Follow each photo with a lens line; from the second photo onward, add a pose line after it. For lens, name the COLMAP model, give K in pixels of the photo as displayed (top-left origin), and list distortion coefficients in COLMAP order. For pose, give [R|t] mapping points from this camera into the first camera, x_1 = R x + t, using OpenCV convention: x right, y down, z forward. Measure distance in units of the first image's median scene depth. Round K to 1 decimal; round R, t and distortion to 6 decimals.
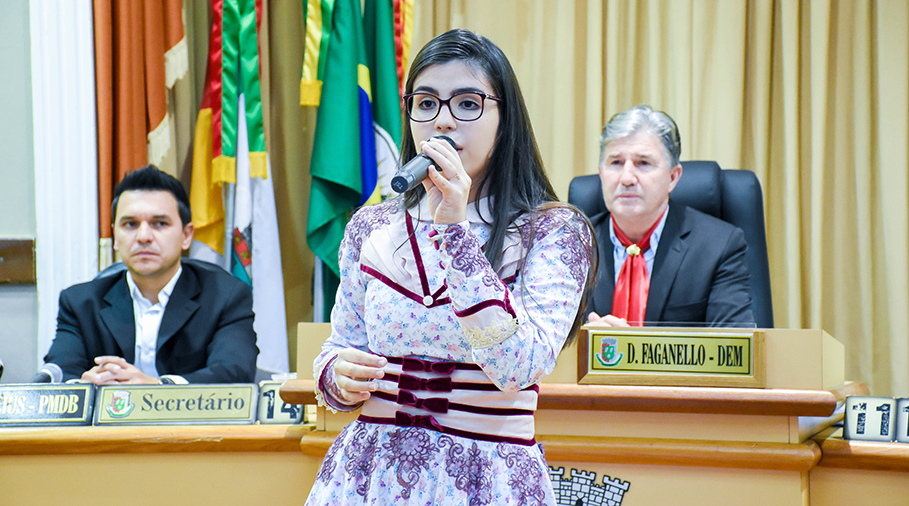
lens RADIAL K [[2511.3, 0, 454.5], [0, 2511.3, 253.0], [0, 0, 1]] dist [0.839985, 0.441671]
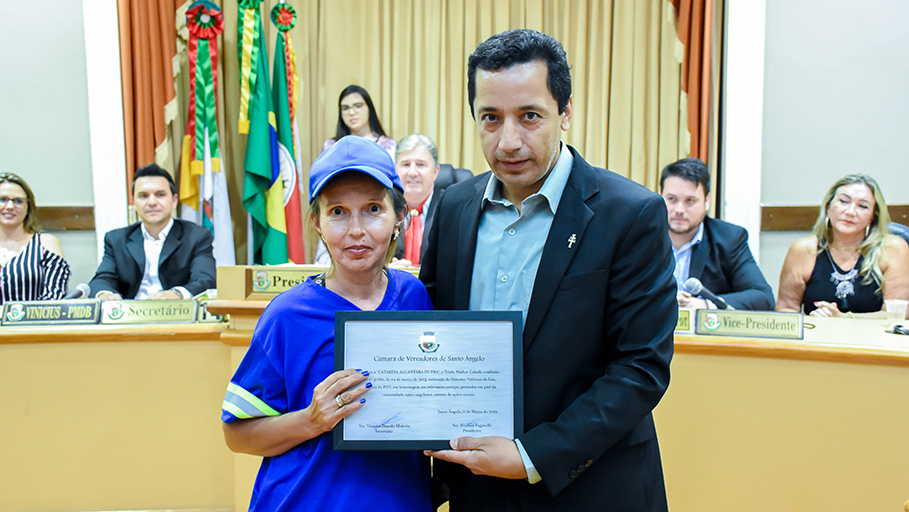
lens RADIAL K [[993.4, 0, 454.5], [0, 993.4, 256.0], [0, 0, 1]] dist [0.023915, 0.228115]
pose [[0.993505, -0.012532, 0.113093, 0.015340], [0.004394, 0.997401, 0.071917, -0.019518], [-0.113700, -0.070953, 0.990978, 0.230530]]
